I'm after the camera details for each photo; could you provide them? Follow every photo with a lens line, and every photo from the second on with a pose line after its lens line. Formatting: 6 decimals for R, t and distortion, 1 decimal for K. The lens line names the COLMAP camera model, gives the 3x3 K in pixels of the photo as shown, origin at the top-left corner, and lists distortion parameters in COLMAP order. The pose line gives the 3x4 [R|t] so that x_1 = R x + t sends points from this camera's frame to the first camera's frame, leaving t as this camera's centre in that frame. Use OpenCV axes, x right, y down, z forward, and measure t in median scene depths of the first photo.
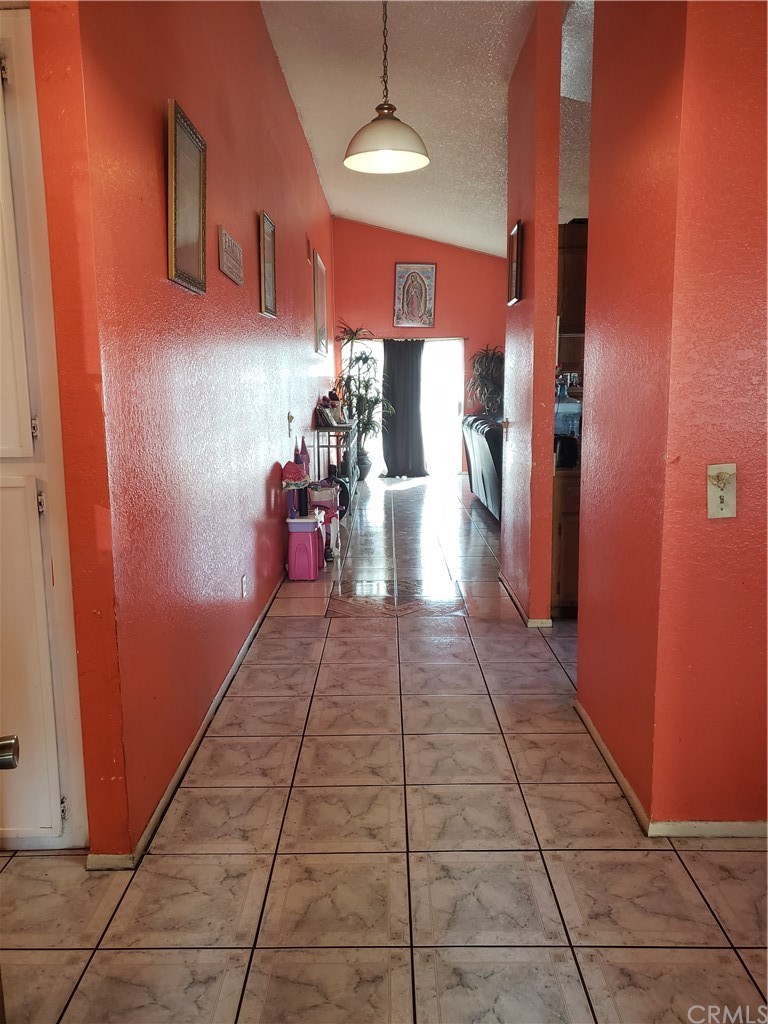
lens RADIAL K [[778.2, 0, 379.0], [0, 778.2, 508.9], [0, 0, 1]] dist [-0.005366, -0.008140]
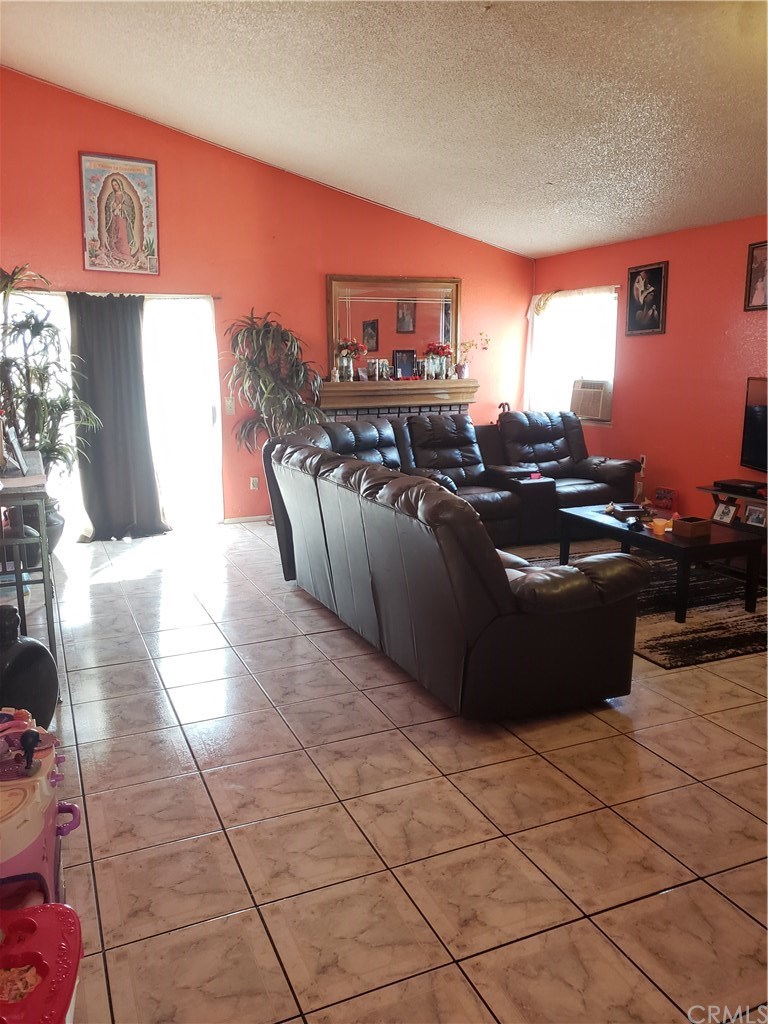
lens RADIAL K [[778.2, 0, 391.1], [0, 778.2, 520.7], [0, 0, 1]] dist [-0.005366, -0.008140]
pose [[0.895863, -0.077811, 0.437464, -0.042218], [0.060490, 0.996739, 0.053413, -0.072789], [-0.440194, -0.021388, 0.897648, 0.405825]]
